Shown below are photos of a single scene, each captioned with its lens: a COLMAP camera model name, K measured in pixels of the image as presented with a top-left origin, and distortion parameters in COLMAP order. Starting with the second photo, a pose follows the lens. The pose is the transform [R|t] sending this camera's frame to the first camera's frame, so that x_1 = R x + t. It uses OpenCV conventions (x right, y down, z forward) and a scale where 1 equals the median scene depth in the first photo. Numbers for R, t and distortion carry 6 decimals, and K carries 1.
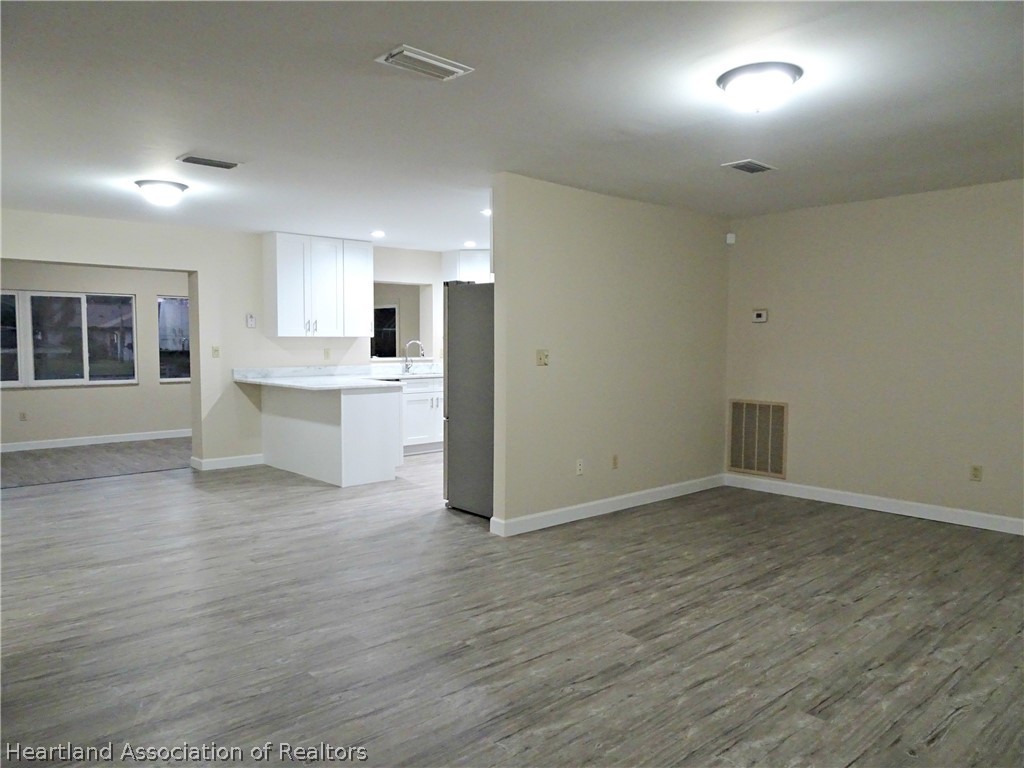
lens RADIAL K [[727.2, 0, 512.0], [0, 727.2, 384.0], [0, 0, 1]] dist [-0.000810, -0.000214]
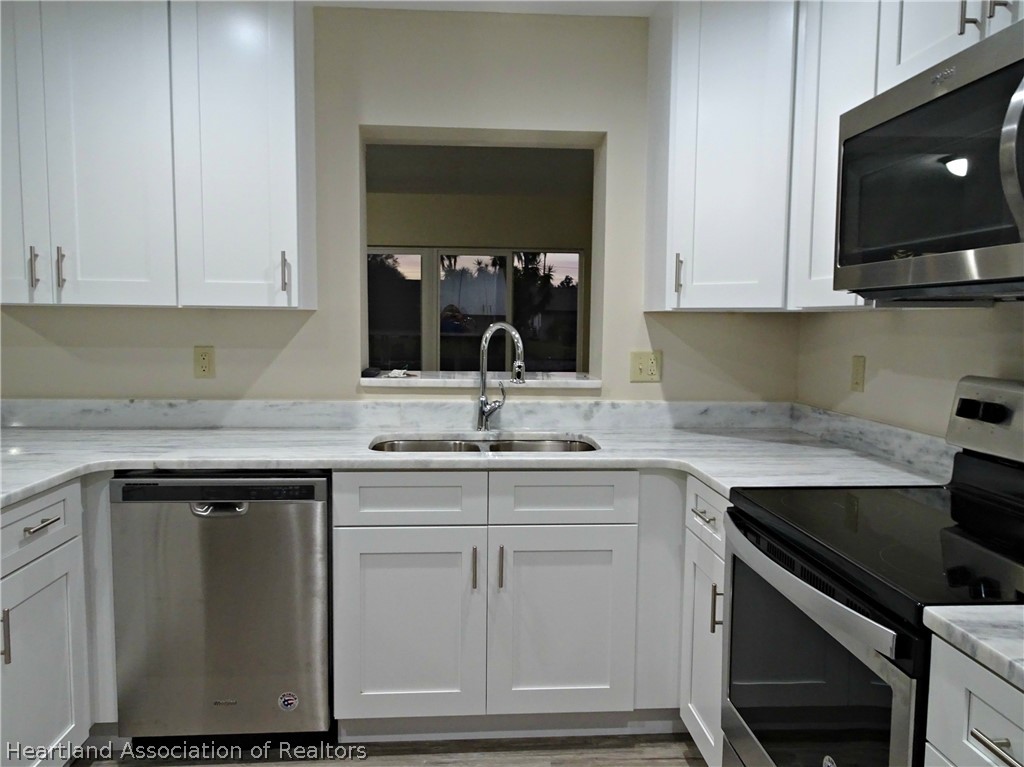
lens RADIAL K [[727.2, 0, 512.0], [0, 727.2, 383.5], [0, 0, 1]] dist [-0.000810, -0.000214]
pose [[0.783577, 0.060230, -0.618368, 0.054390], [-0.048818, 0.998181, 0.035364, -0.048342], [0.619373, 0.002477, 0.785093, 0.808635]]
